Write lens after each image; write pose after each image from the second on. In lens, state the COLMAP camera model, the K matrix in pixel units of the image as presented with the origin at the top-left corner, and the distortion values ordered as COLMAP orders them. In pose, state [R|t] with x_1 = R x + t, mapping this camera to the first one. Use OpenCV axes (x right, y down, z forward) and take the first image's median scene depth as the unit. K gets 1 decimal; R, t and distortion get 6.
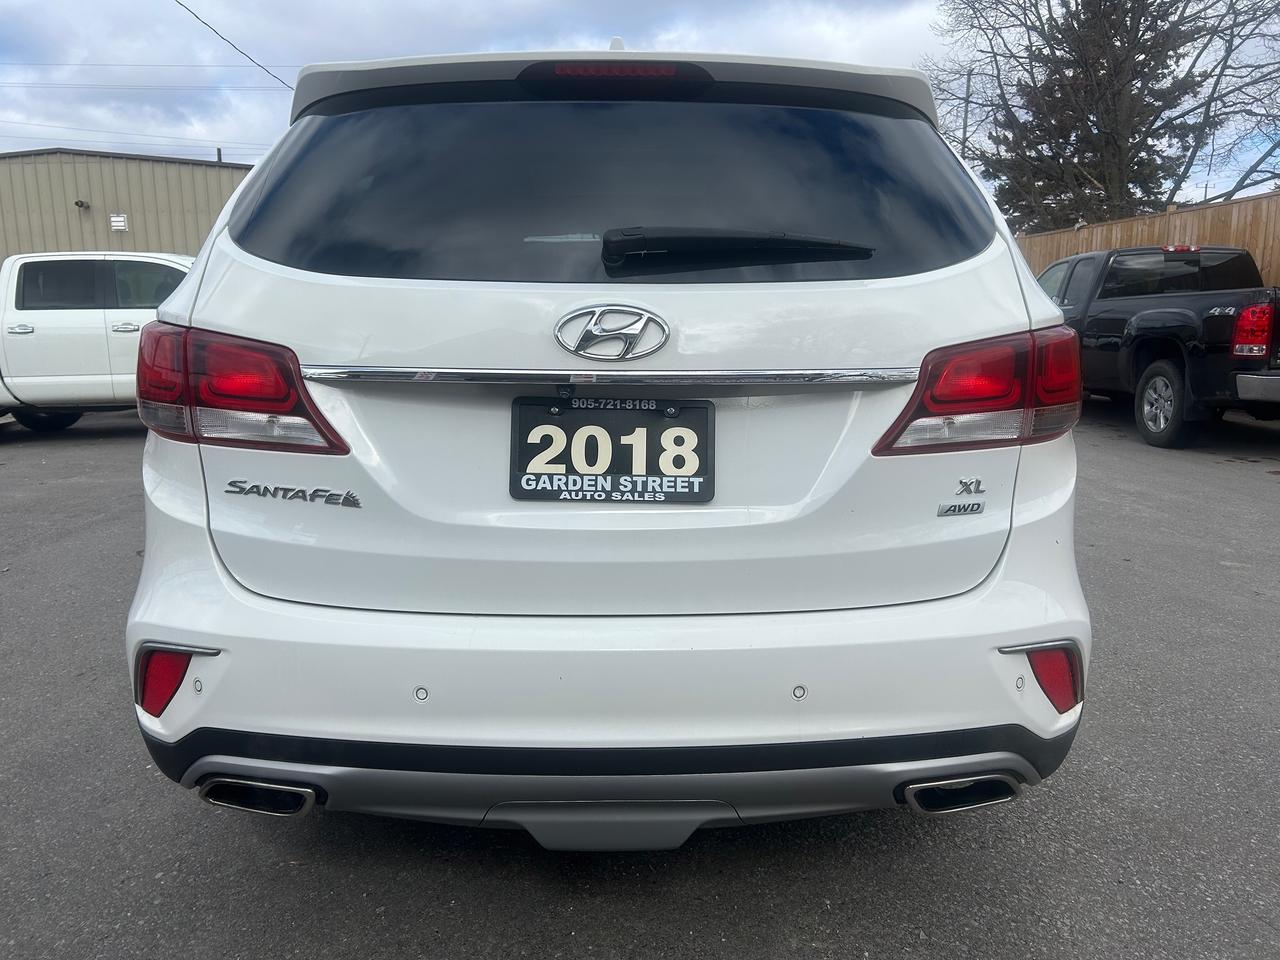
lens RADIAL K [[1030.3, 0, 640.2], [0, 1030.3, 468.2], [0, 0, 1]] dist [0.058127, -0.003853]
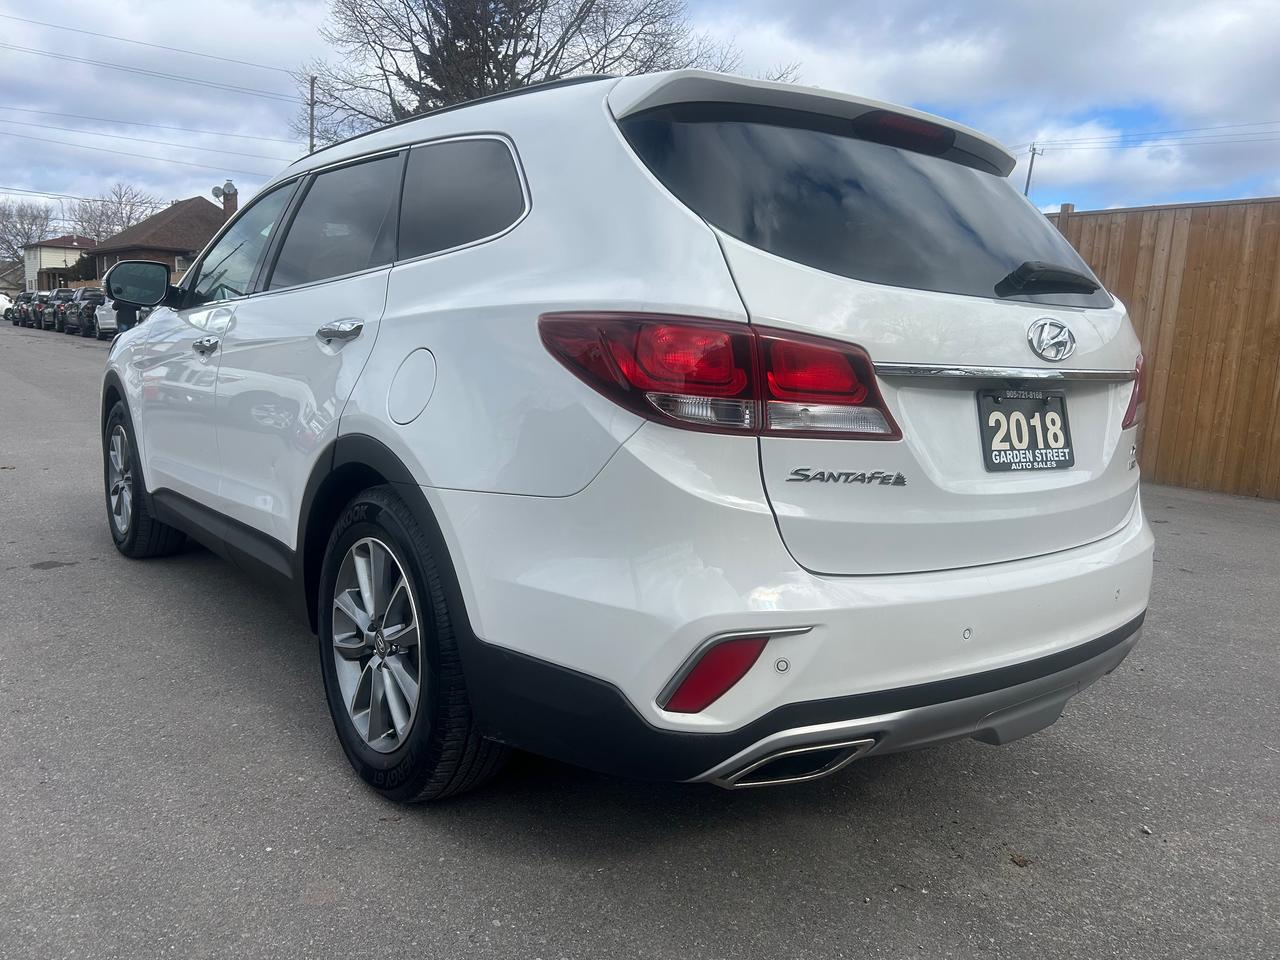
lens RADIAL K [[1030.3, 0, 640.2], [0, 1030.3, 468.2], [0, 0, 1]] dist [0.058127, -0.003853]
pose [[0.786366, -0.048521, 0.615853, -1.208145], [0.050677, 0.998617, 0.013969, -0.012613], [-0.615679, 0.020225, 0.787737, 0.267698]]
